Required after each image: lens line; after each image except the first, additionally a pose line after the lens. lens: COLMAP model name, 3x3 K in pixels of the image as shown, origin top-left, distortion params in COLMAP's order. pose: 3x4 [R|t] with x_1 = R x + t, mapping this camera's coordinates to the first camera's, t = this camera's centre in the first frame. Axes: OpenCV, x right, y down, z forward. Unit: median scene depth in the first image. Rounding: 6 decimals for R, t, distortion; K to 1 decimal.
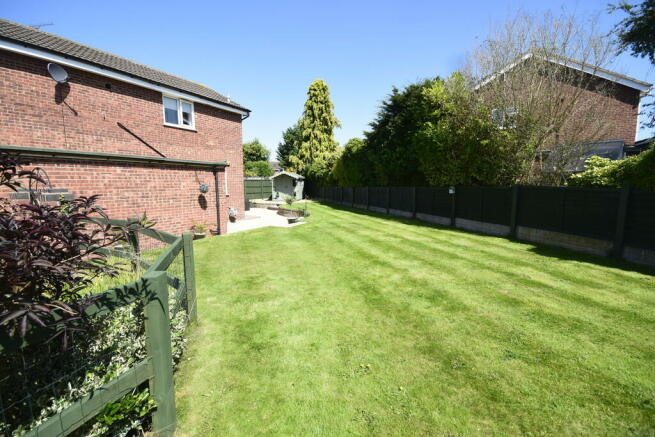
lens RADIAL K [[291.5, 0, 327.5], [0, 291.5, 218.5], [0, 0, 1]] dist [-0.000377, -0.000218]
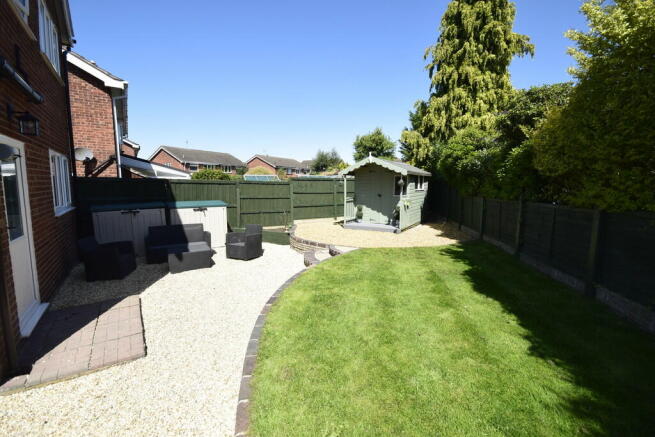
lens RADIAL K [[291.5, 0, 327.5], [0, 291.5, 218.5], [0, 0, 1]] dist [-0.000377, -0.000218]
pose [[0.898464, 0.065451, -0.434140, -0.021679], [-0.067451, 0.997664, 0.010817, -0.068272], [0.433834, 0.019565, 0.900780, 0.540777]]
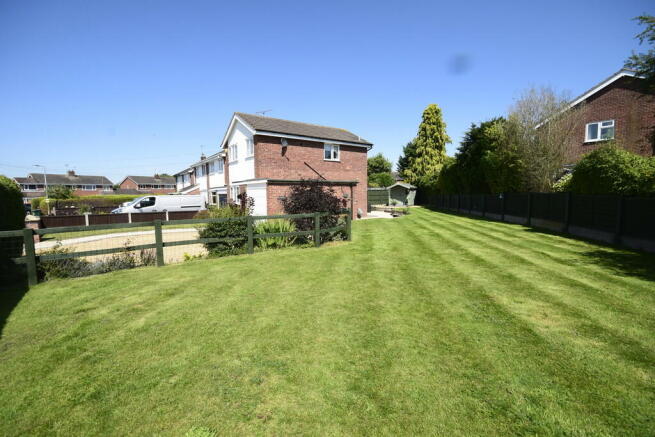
lens RADIAL K [[291.5, 0, 327.5], [0, 291.5, 218.5], [0, 0, 1]] dist [-0.000377, -0.000218]
pose [[0.914464, 0.025183, -0.403882, 0.075210], [-0.037458, 0.999044, -0.022518, 0.029435], [0.402929, 0.035721, 0.914534, -0.248846]]
